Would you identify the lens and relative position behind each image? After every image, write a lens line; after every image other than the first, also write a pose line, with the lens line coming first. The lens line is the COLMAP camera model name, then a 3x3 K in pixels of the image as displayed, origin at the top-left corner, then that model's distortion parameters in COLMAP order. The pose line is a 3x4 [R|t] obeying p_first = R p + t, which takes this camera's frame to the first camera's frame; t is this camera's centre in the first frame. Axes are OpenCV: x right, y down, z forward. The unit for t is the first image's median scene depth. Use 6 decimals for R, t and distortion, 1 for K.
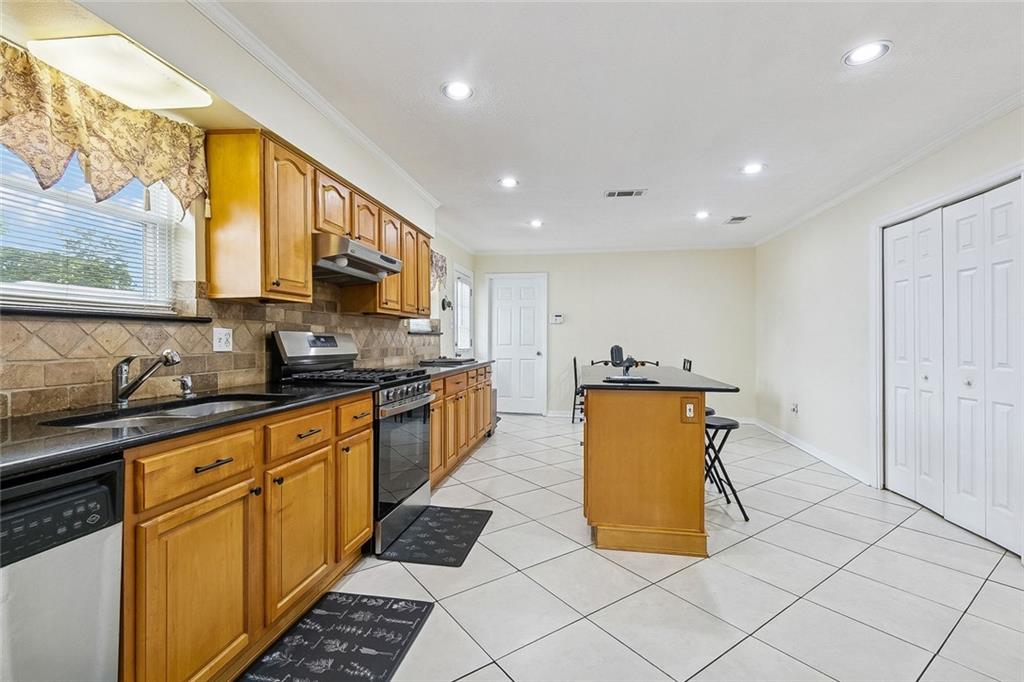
lens RADIAL K [[458.6, 0, 516.7], [0, 458.6, 339.4], [0, 0, 1]] dist [-0.000052, 0.000542]
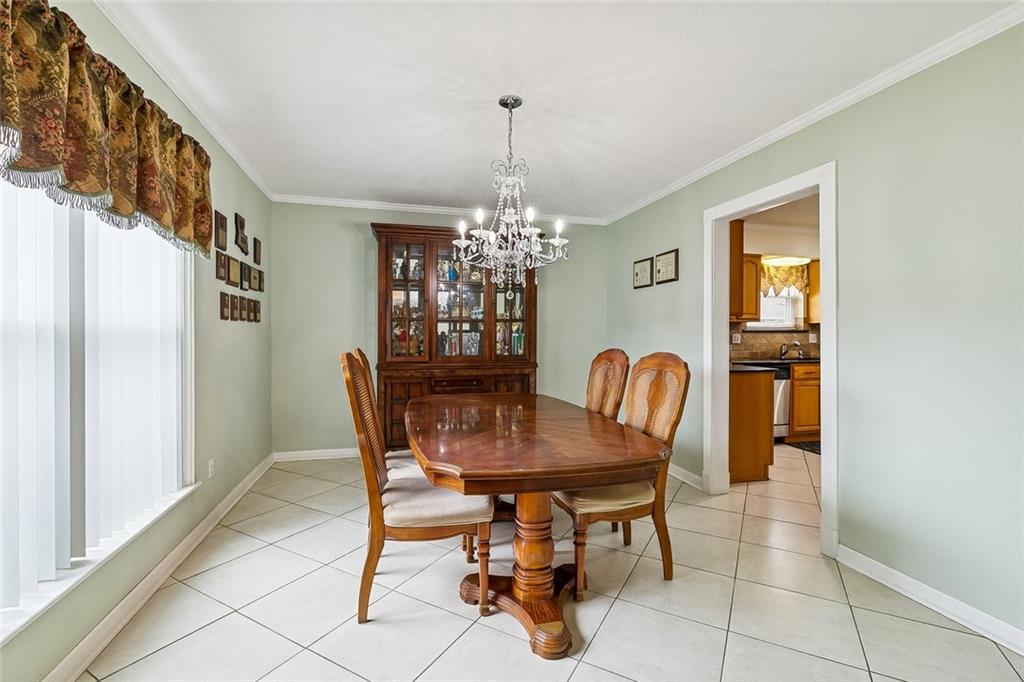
lens RADIAL K [[458.6, 0, 509.3], [0, 458.6, 338.6], [0, 0, 1]] dist [-0.000052, 0.000542]
pose [[0.407845, 0.013308, -0.912954, 1.193698], [-0.005765, 0.999911, 0.012001, -0.022347], [0.913033, 0.000368, 0.407886, -1.888996]]
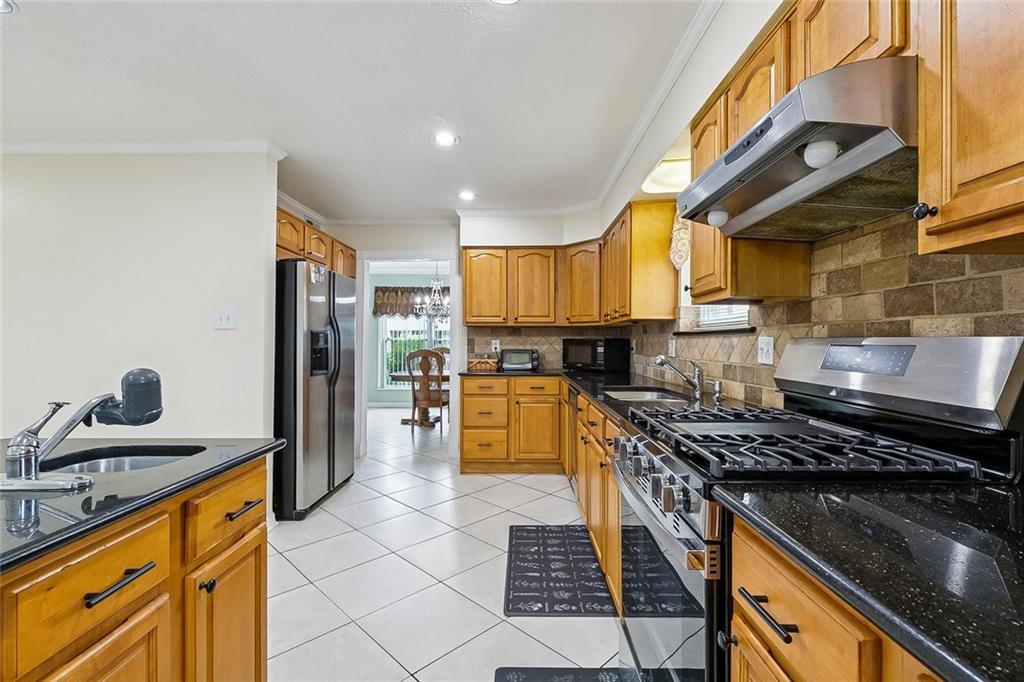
lens RADIAL K [[458.6, 0, 512.8], [0, 458.6, 344.7], [0, 0, 1]] dist [-0.000052, 0.000542]
pose [[-0.989543, -0.000741, -0.144239, -0.052236], [-0.000759, 1.000000, 0.000068, -0.010242], [0.144239, 0.000177, -0.989543, 1.982753]]
